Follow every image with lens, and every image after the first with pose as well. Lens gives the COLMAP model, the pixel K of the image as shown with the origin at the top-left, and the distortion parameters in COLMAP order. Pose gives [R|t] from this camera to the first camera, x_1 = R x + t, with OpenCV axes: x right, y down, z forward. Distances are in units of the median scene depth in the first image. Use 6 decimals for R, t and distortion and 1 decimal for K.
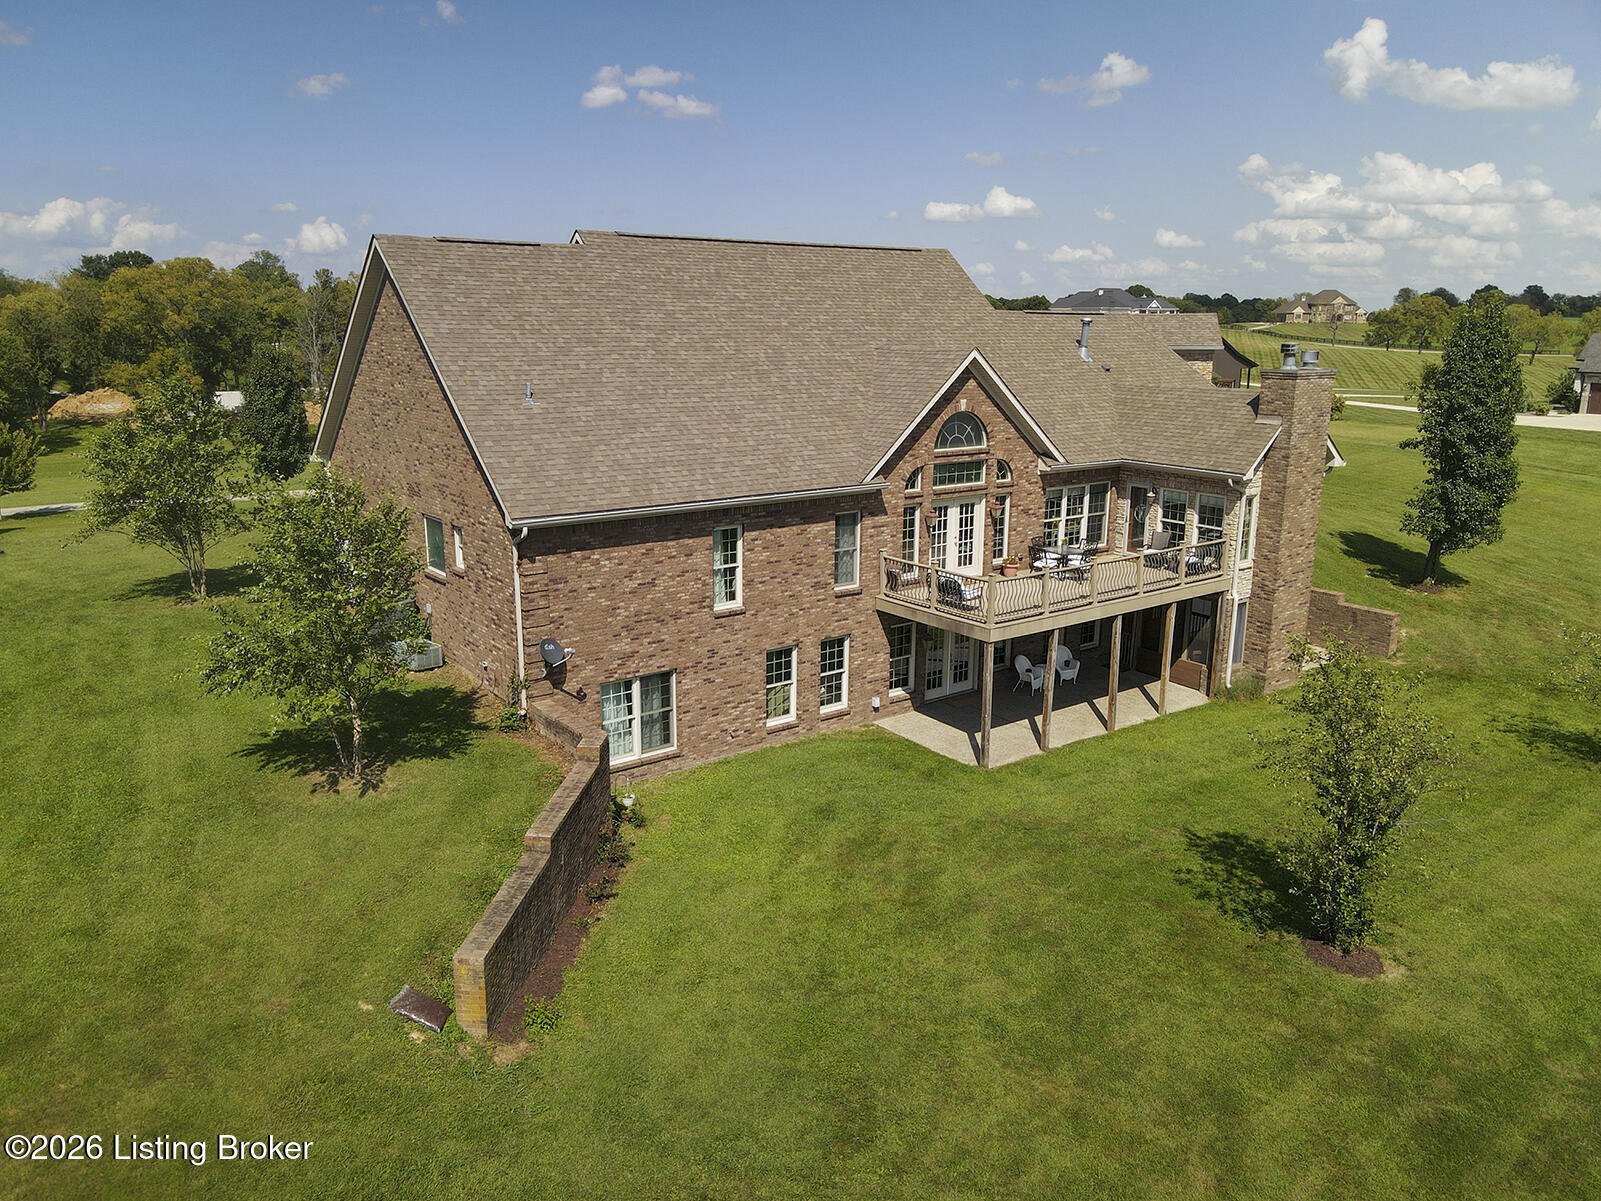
lens RADIAL K [[1164.4, 0, 793.5], [0, 1164.4, 597.7], [0, 0, 1]] dist [-0.004315, 0.034010]
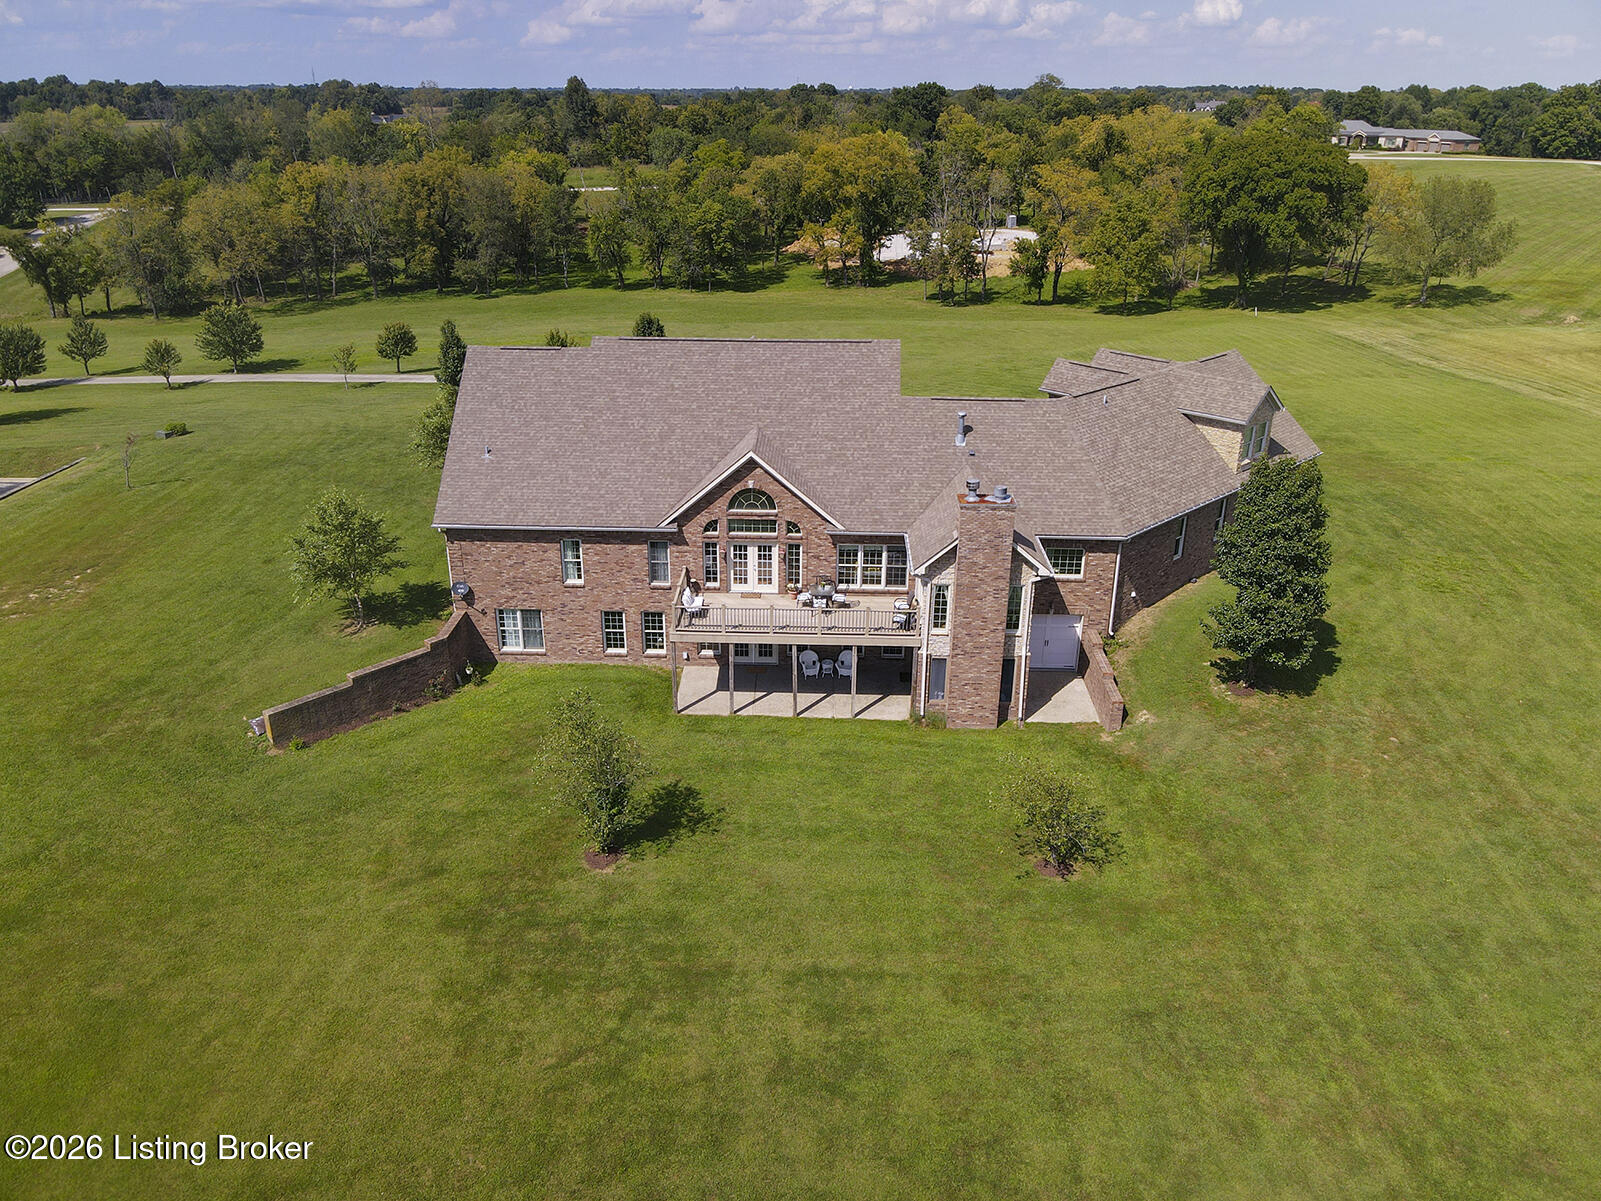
lens RADIAL K [[1161.2, 0, 807.8], [0, 1161.2, 599.4], [0, 0, 1]] dist [0.001550, 0.006808]
pose [[0.784037, 0.247478, -0.569245, 1.160384], [-0.147520, 0.965097, 0.216391, -0.377835], [0.602929, -0.085684, 0.793180, -0.178144]]
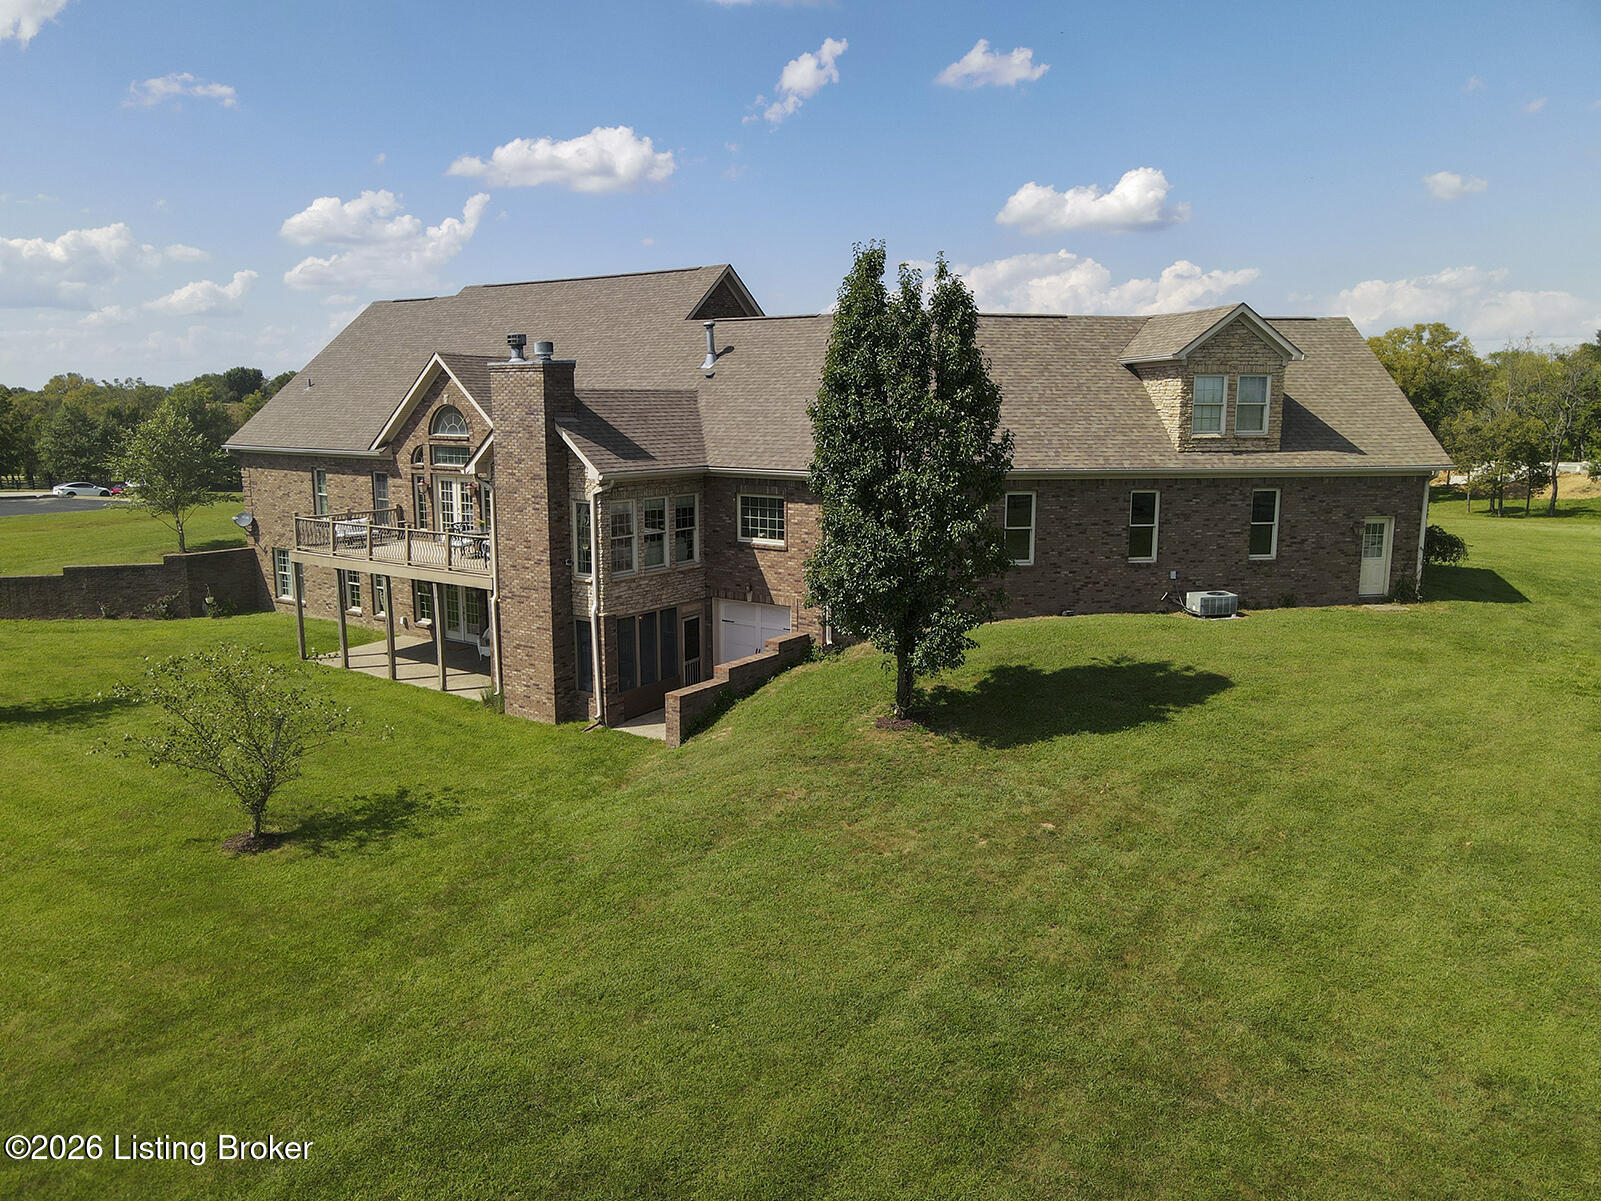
lens RADIAL K [[1163.0, 0, 797.5], [0, 1163.0, 590.1], [0, 0, 1]] dist [-0.000222, 0.011805]
pose [[0.320103, 0.156035, -0.934445, 1.527721], [-0.217140, 0.972170, 0.087951, -0.166688], [0.922163, 0.174752, 0.345076, 1.002734]]
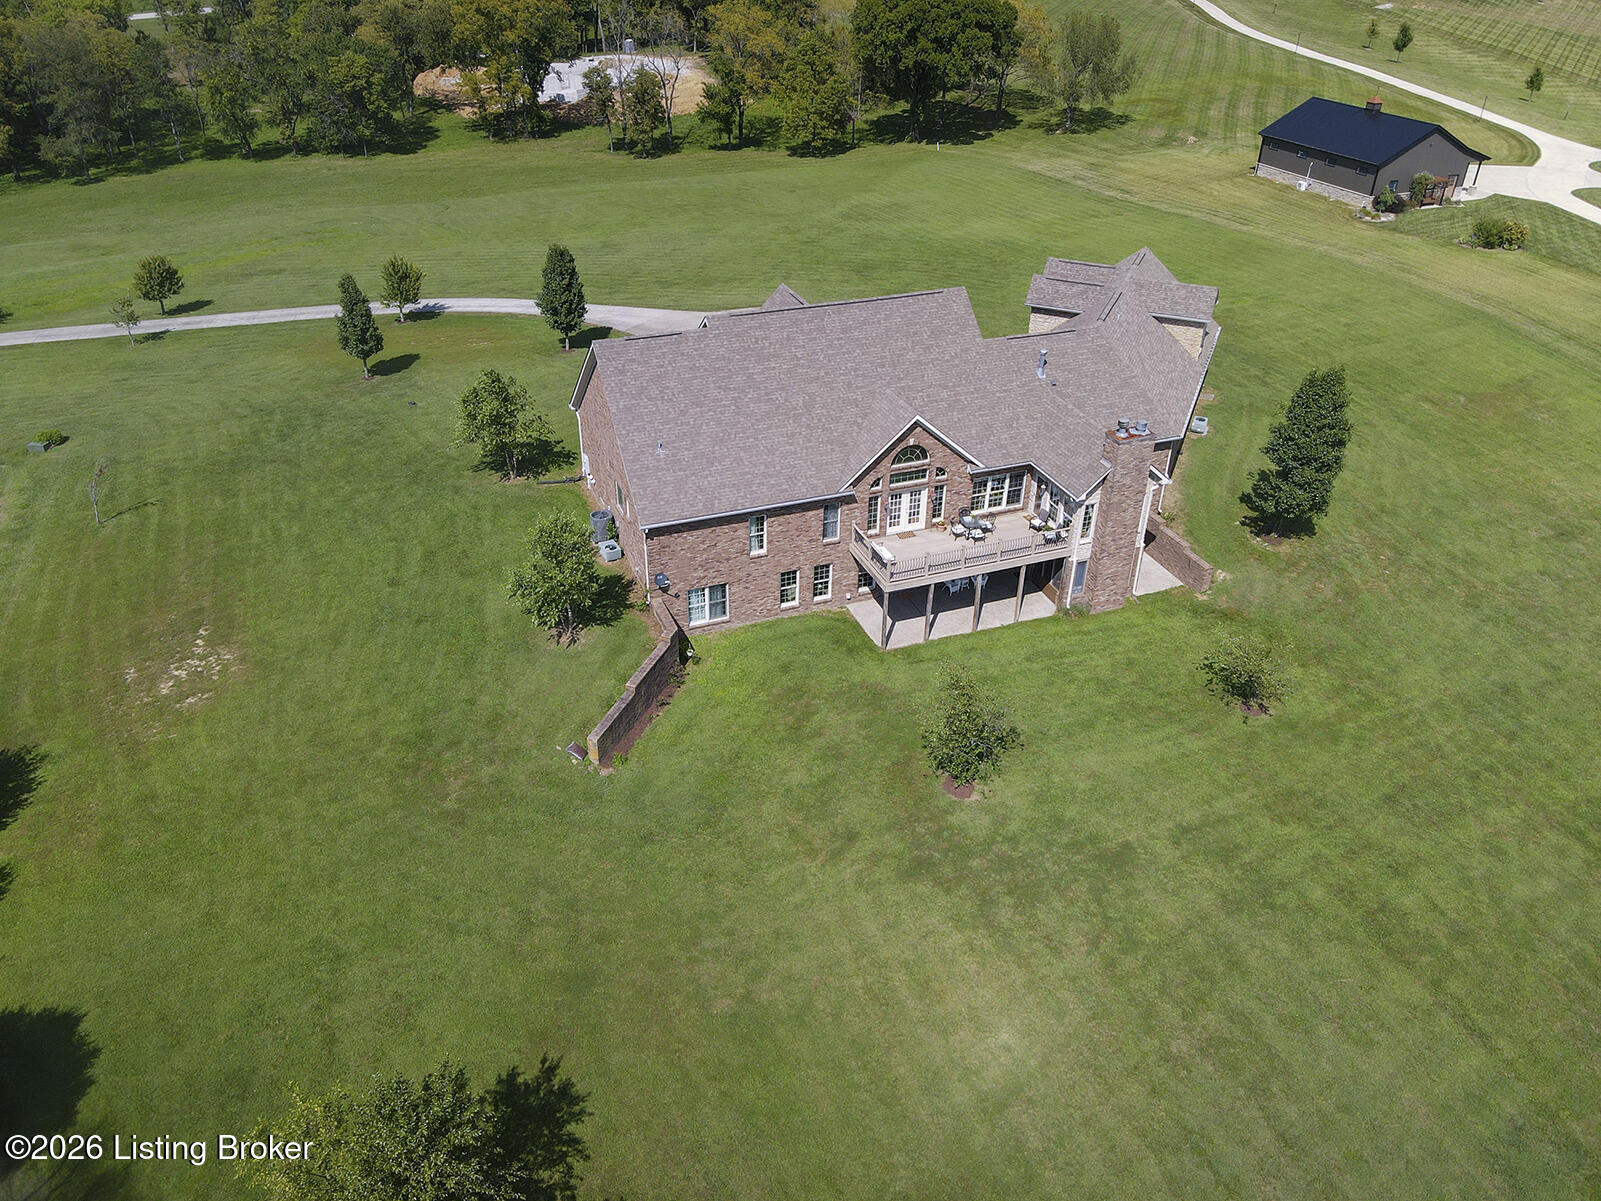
lens RADIAL K [[1163.0, 0, 797.5], [0, 1163.0, 590.1], [0, 0, 1]] dist [-0.000222, 0.011805]
pose [[0.963425, 0.148210, -0.223261, 0.421777], [-0.070153, 0.943572, 0.323652, -0.531703], [0.258631, -0.296152, 0.919458, -0.735795]]
